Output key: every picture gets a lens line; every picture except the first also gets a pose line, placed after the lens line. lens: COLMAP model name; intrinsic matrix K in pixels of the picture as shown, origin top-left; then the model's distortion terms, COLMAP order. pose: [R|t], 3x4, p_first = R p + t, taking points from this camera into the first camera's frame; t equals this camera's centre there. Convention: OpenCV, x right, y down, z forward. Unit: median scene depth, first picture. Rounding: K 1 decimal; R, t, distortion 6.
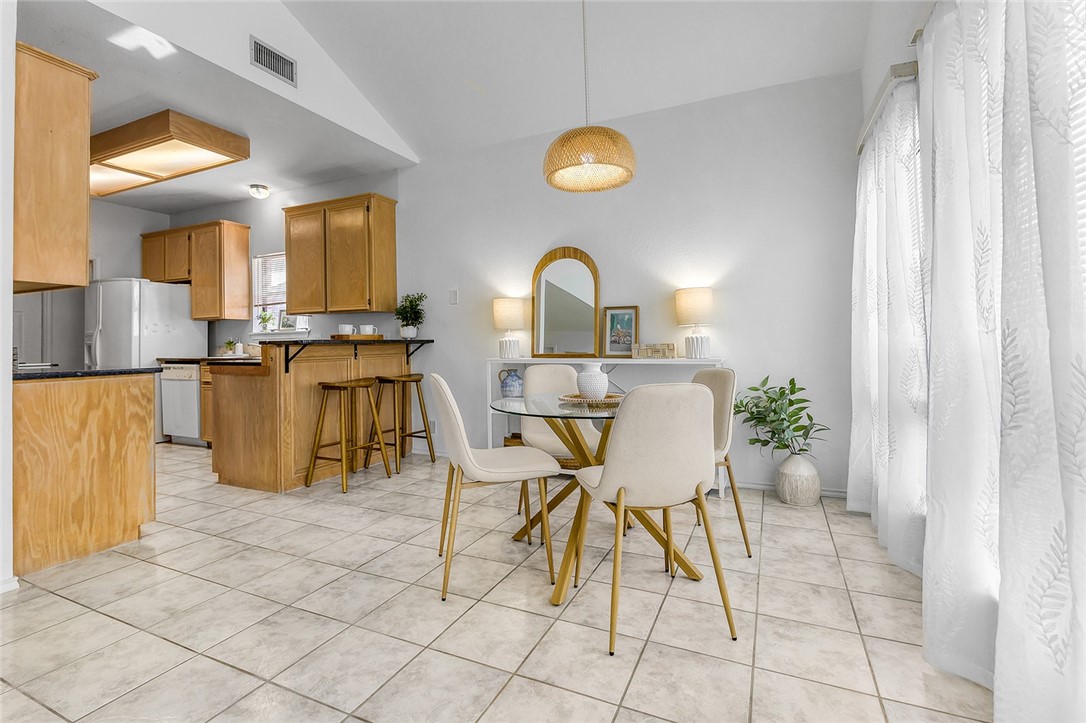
lens RADIAL K [[494.3, 0, 545.2], [0, 494.3, 338.7], [0, 0, 1]] dist [-0.003689, -0.001028]
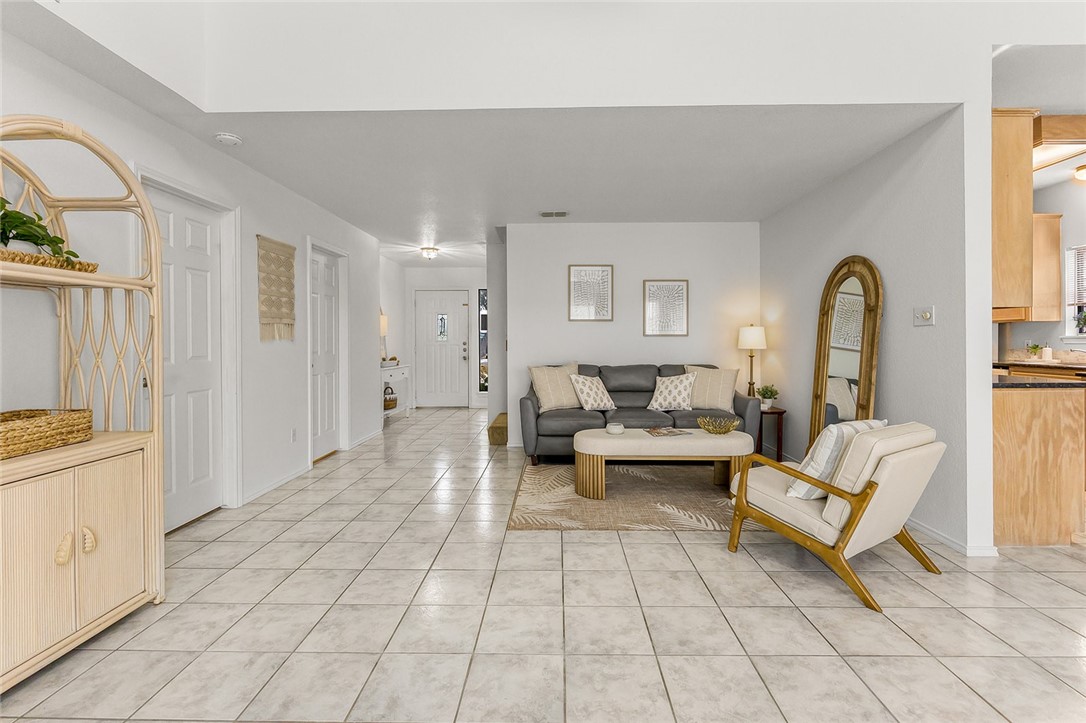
lens RADIAL K [[501.6, 0, 549.8], [0, 501.6, 340.2], [0, 0, 1]] dist [-0.002628, -0.000264]
pose [[0.397950, 0.012231, -0.917325, -0.295437], [0.007939, 0.999828, 0.016775, -0.055965], [0.917373, -0.013958, 0.397785, -0.429651]]
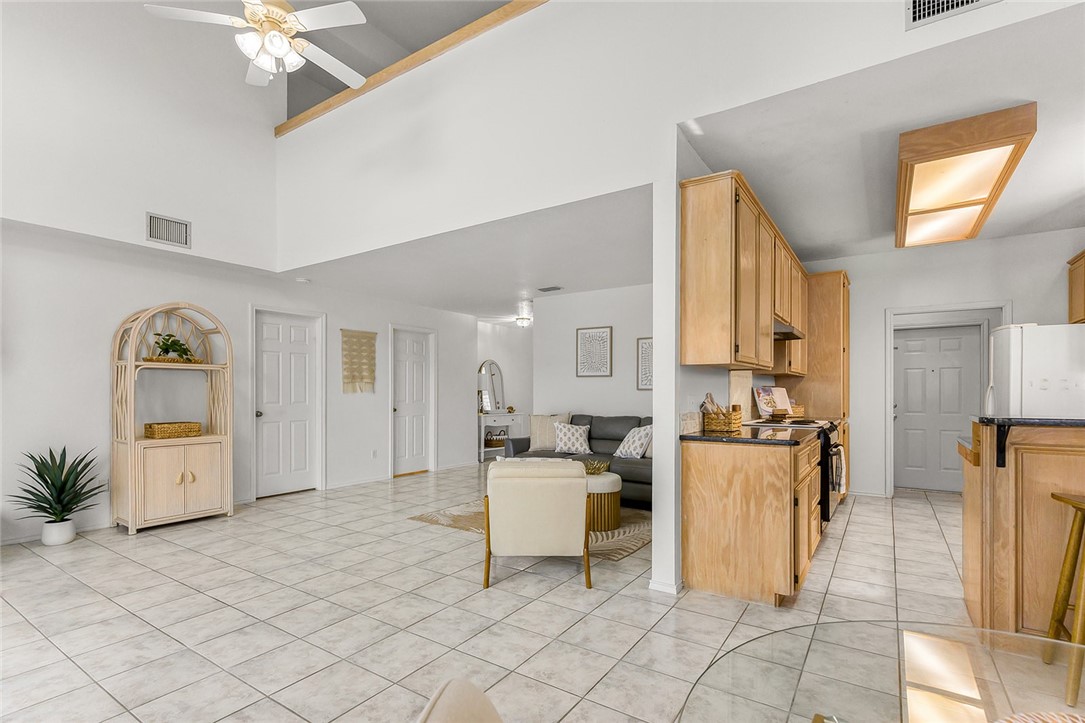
lens RADIAL K [[519.0, 0, 538.1], [0, 519.0, 392.2], [0, 0, 1]] dist [0.001031, -0.000179]
pose [[-0.169403, 0.012343, -0.985470, 0.315125], [0.011787, 0.999875, 0.010497, -0.055063], [0.985476, -0.009837, -0.169527, 0.698589]]
